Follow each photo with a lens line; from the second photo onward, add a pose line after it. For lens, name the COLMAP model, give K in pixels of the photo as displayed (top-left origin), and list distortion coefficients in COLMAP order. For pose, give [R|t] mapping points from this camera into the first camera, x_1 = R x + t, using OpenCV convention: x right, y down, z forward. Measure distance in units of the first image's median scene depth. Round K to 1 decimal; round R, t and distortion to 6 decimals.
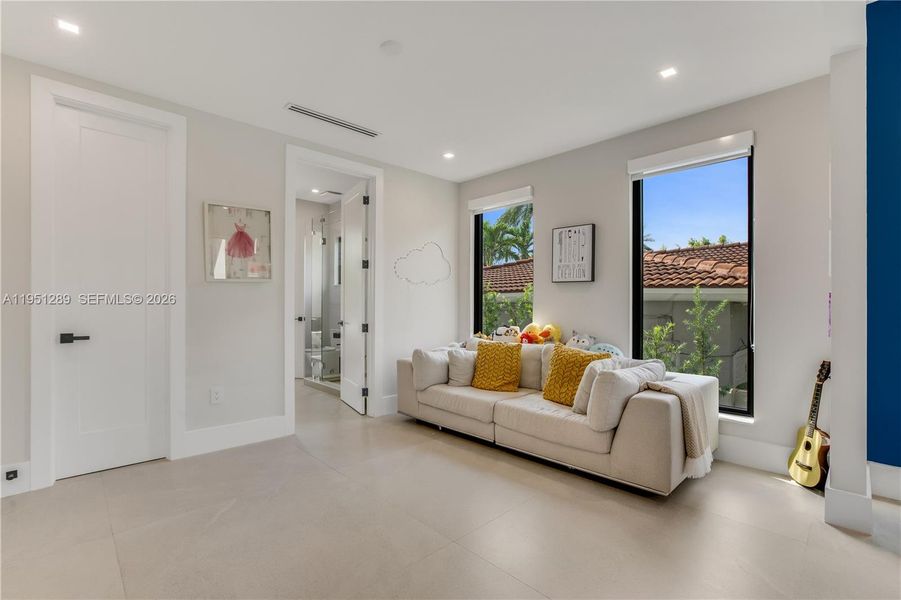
lens RADIAL K [[421.2, 0, 449.3], [0, 421.2, 302.6], [0, 0, 1]] dist [-0.053084, 0.020929]
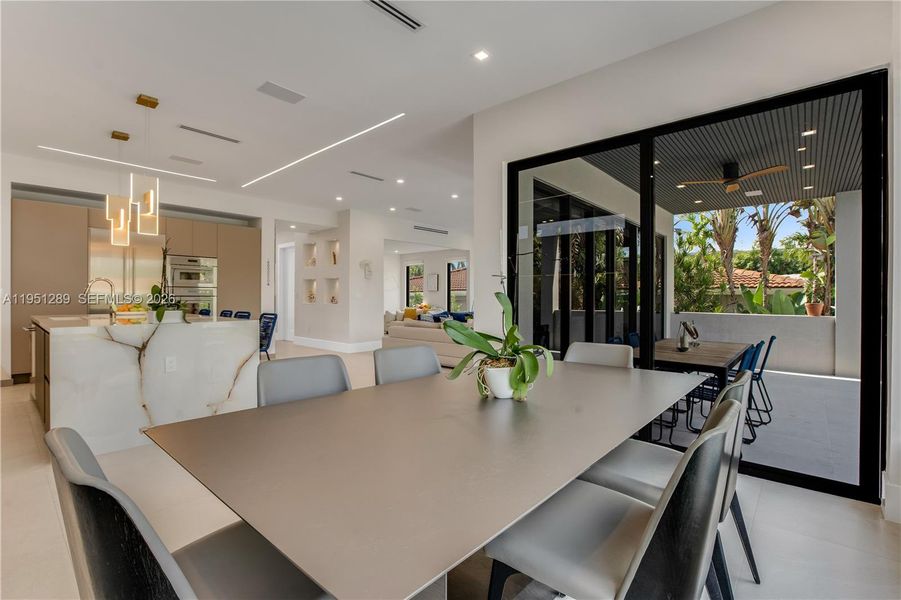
lens RADIAL K [[421.2, 0, 449.3], [0, 421.2, 302.6], [0, 0, 1]] dist [-0.053084, 0.020929]
pose [[0.997981, 0.000915, 0.063502, 0.215010], [-0.001828, 0.999896, 0.014317, 0.000919], [-0.063482, -0.014404, 0.997879, -2.453815]]
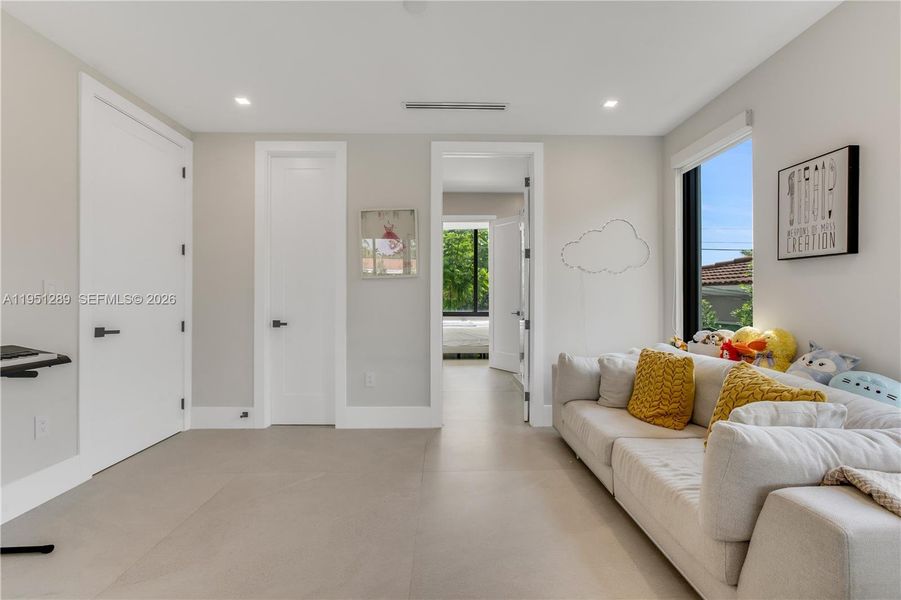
lens RADIAL K [[418.6, 0, 436.1], [0, 418.6, 295.7], [0, 0, 1]] dist [-0.051276, 0.021999]
pose [[0.729684, -0.008632, -0.683730, 0.300736], [0.007255, 0.999962, -0.004882, 0.002045], [0.683746, -0.001398, 0.729719, 0.248931]]
